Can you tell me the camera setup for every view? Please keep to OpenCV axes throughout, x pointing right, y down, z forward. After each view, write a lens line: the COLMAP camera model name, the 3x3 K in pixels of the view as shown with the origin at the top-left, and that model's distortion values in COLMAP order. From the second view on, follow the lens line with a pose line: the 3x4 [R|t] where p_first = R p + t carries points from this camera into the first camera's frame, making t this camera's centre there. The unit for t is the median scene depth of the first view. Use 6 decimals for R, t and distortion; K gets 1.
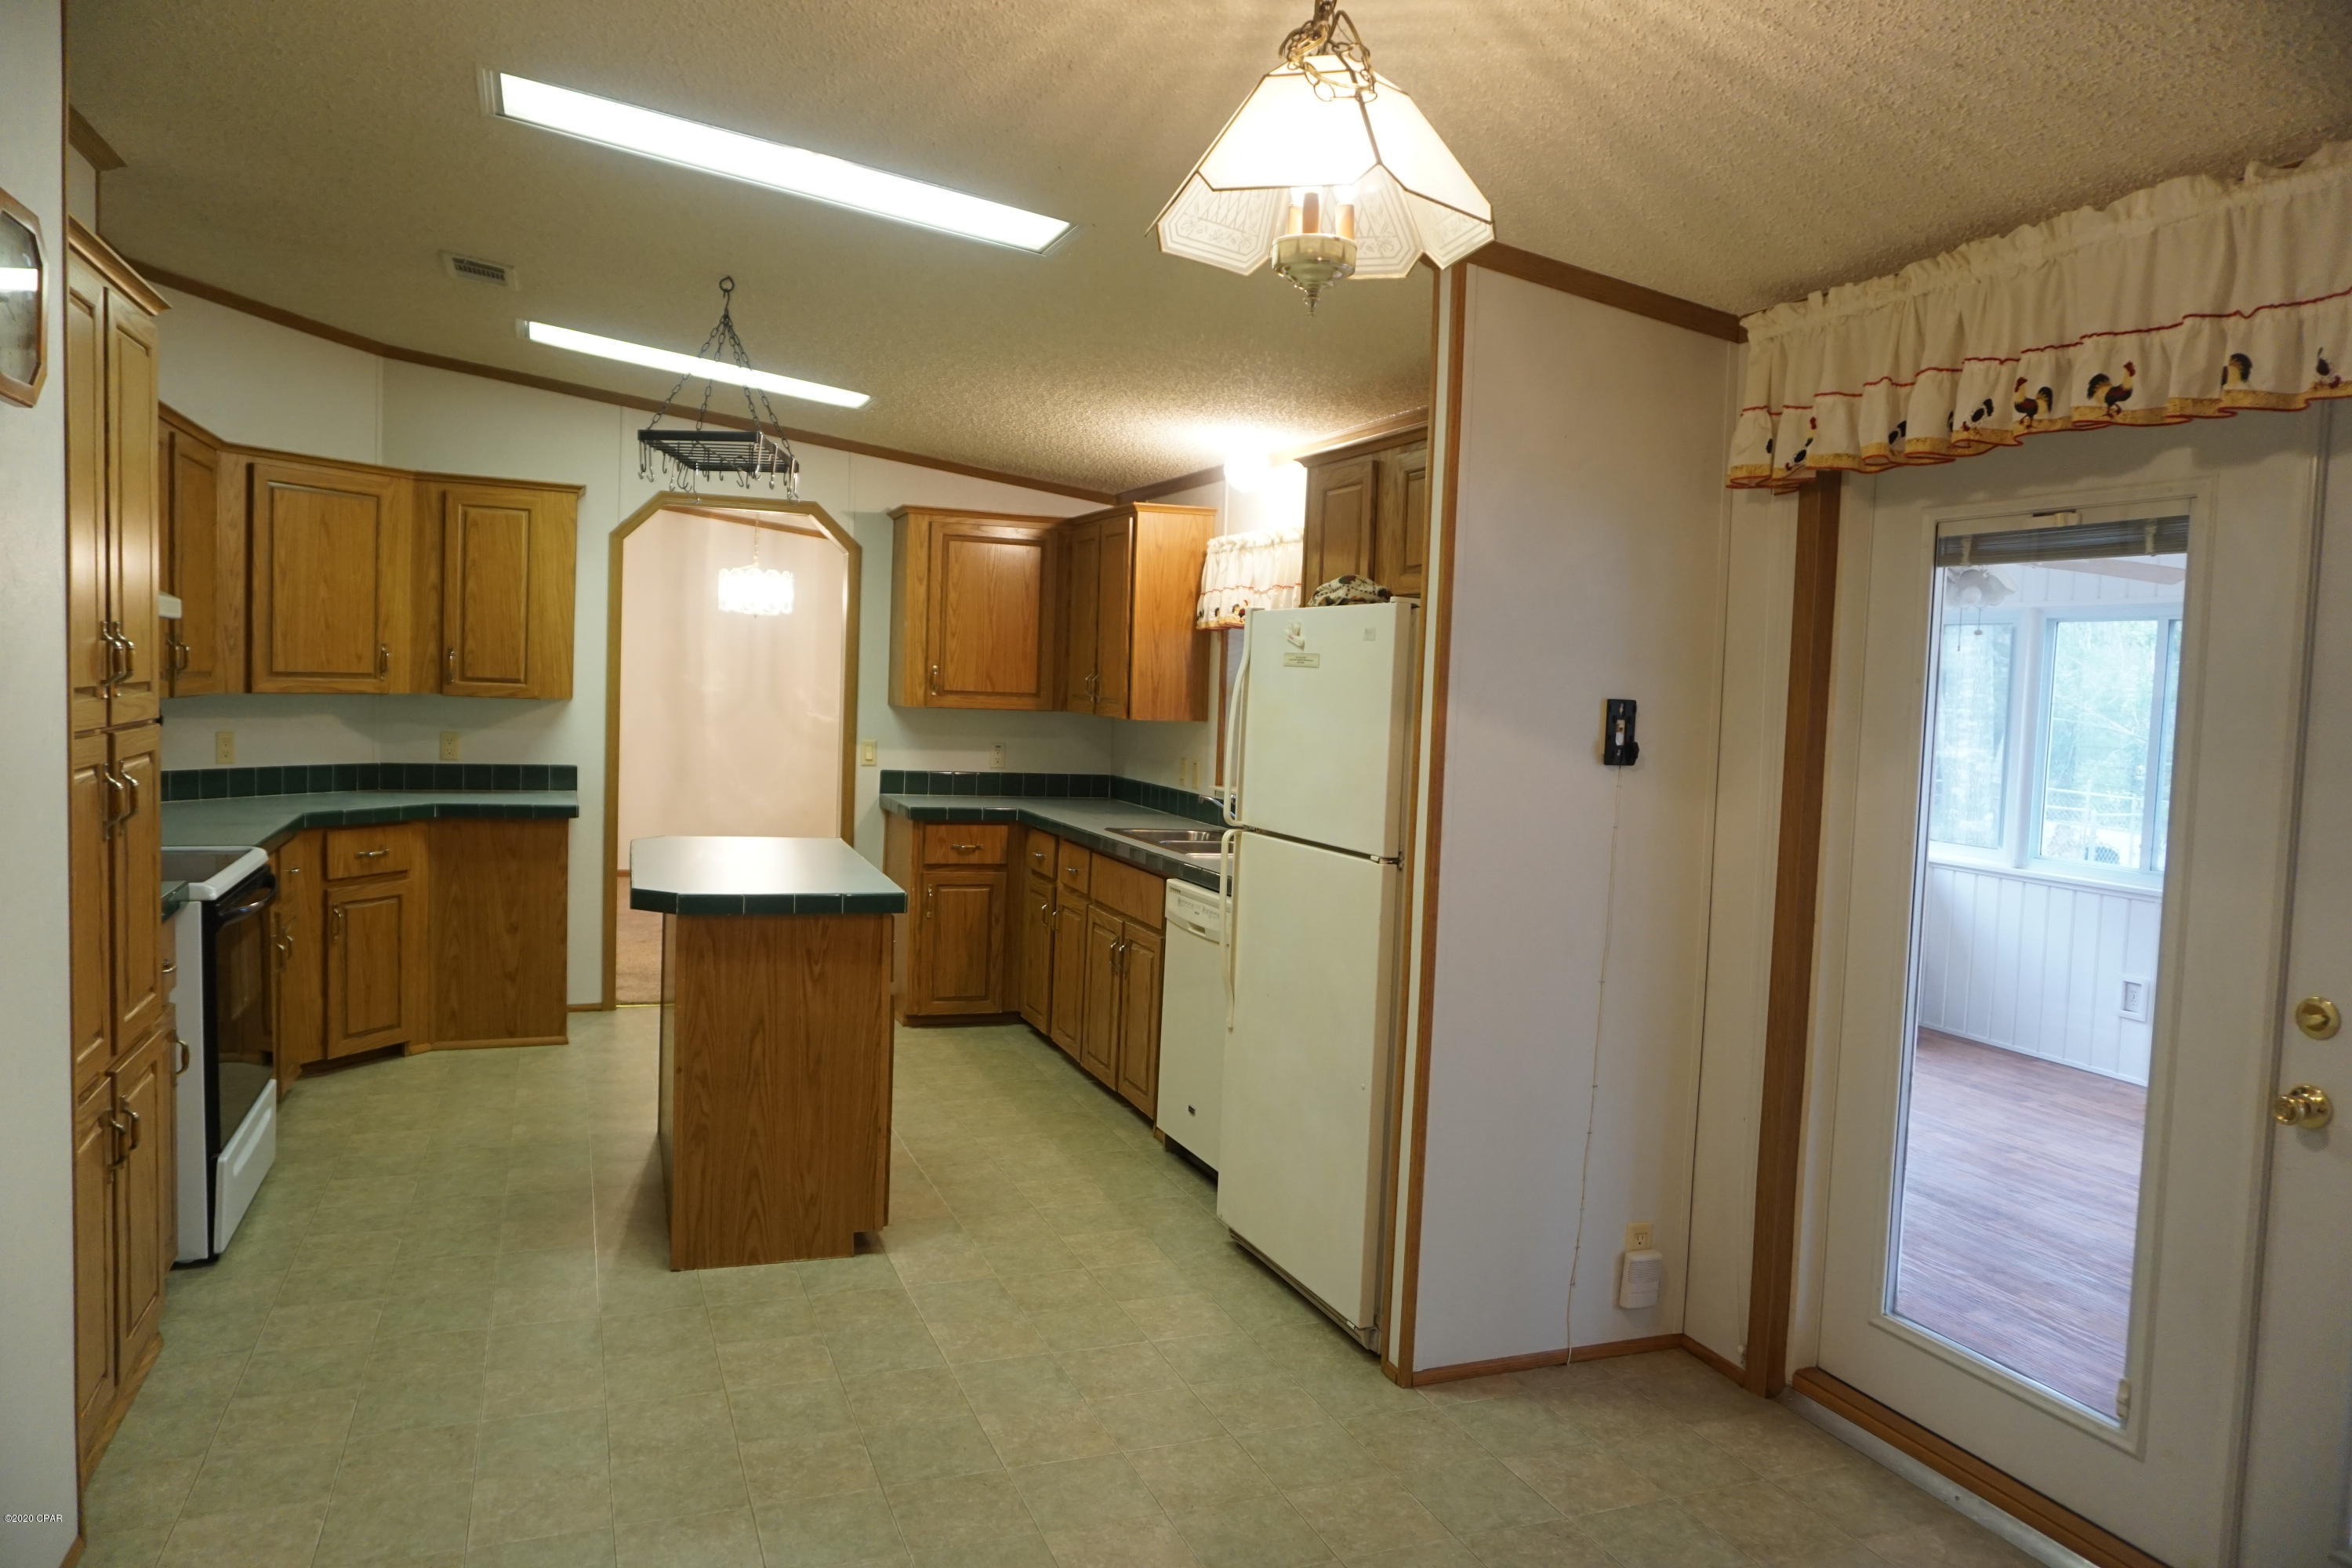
lens RADIAL K [[1565.5, 0, 1161.6], [0, 1565.5, 768.6], [0, 0, 1]] dist [-0.032978, 0.016569]
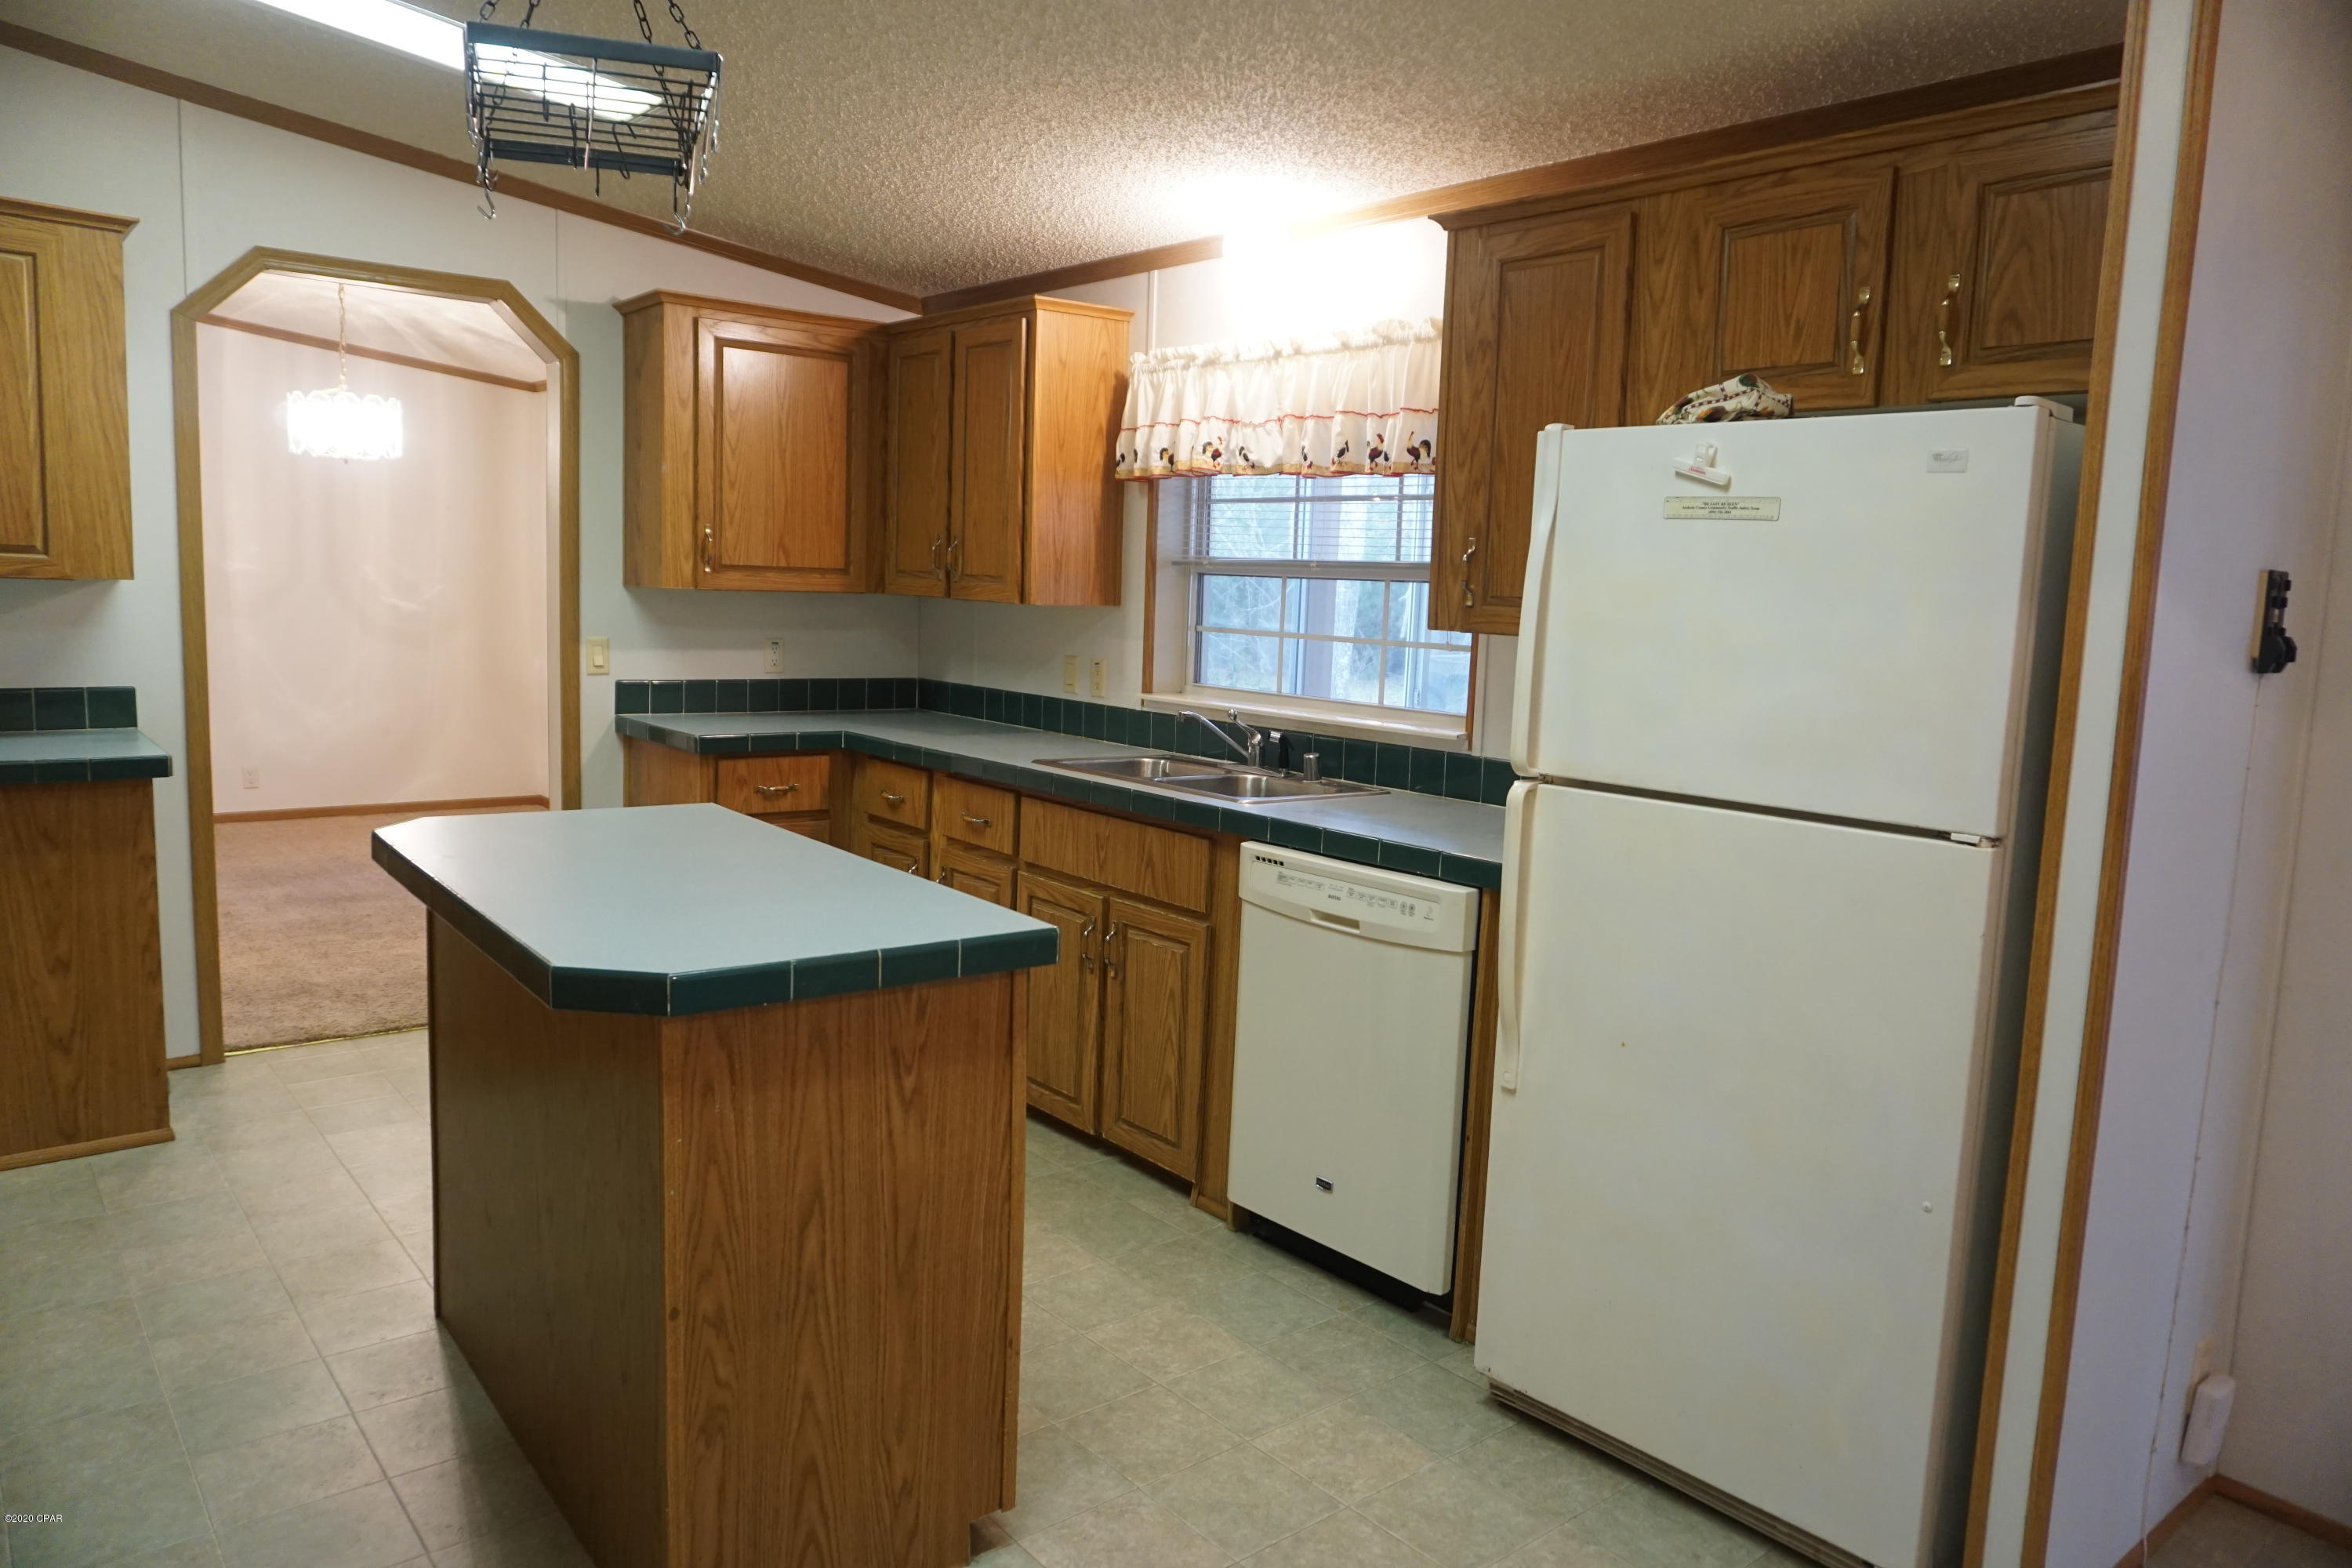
lens RADIAL K [[1564.6, 0, 1170.2], [0, 1564.6, 776.0], [0, 0, 1]] dist [-0.049251, 0.034515]
pose [[0.947511, -0.042762, 0.316852, -0.196475], [0.016814, 0.996309, 0.084179, -0.012723], [-0.319282, -0.074433, 0.944732, 0.309802]]
